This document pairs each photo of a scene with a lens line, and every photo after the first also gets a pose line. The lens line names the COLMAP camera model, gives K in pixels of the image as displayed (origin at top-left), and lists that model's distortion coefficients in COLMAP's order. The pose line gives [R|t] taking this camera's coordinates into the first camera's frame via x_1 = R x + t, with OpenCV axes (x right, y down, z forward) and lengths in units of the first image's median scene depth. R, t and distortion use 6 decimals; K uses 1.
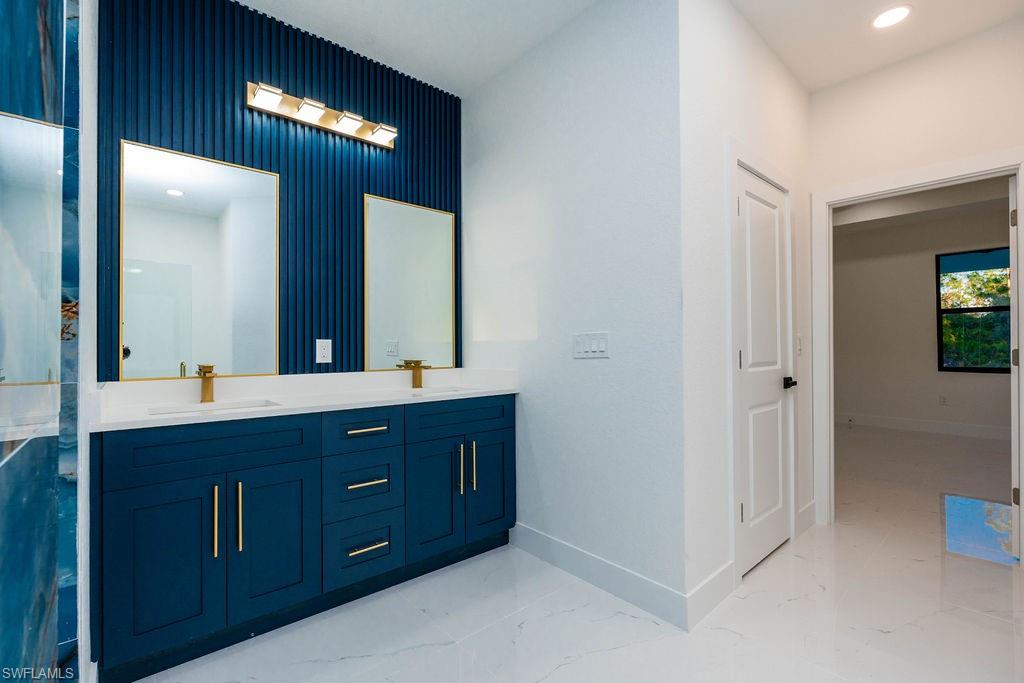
lens RADIAL K [[455.8, 0, 516.5], [0, 455.8, 343.5], [0, 0, 1]] dist [-0.000021, 0.000082]
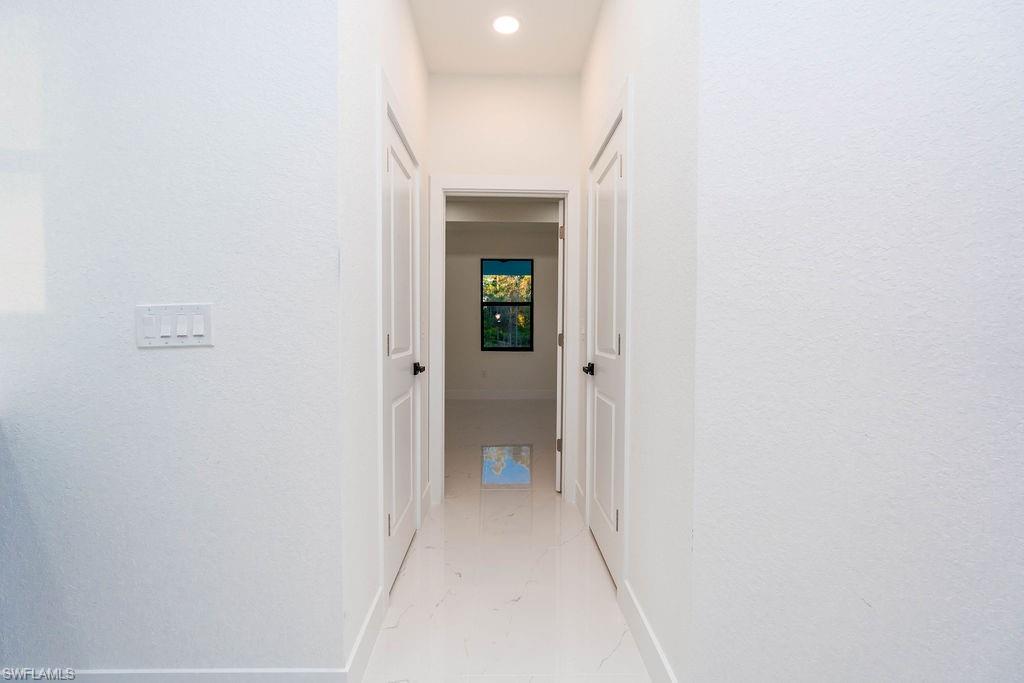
lens RADIAL K [[455.8, 0, 501.1], [0, 455.8, 340.6], [0, 0, 1]] dist [-0.000021, 0.000082]
pose [[0.644664, -0.010980, 0.764388, -0.015597], [-0.009477, 0.999705, 0.022352, 0.005407], [-0.764408, -0.021654, 0.644370, 0.261709]]
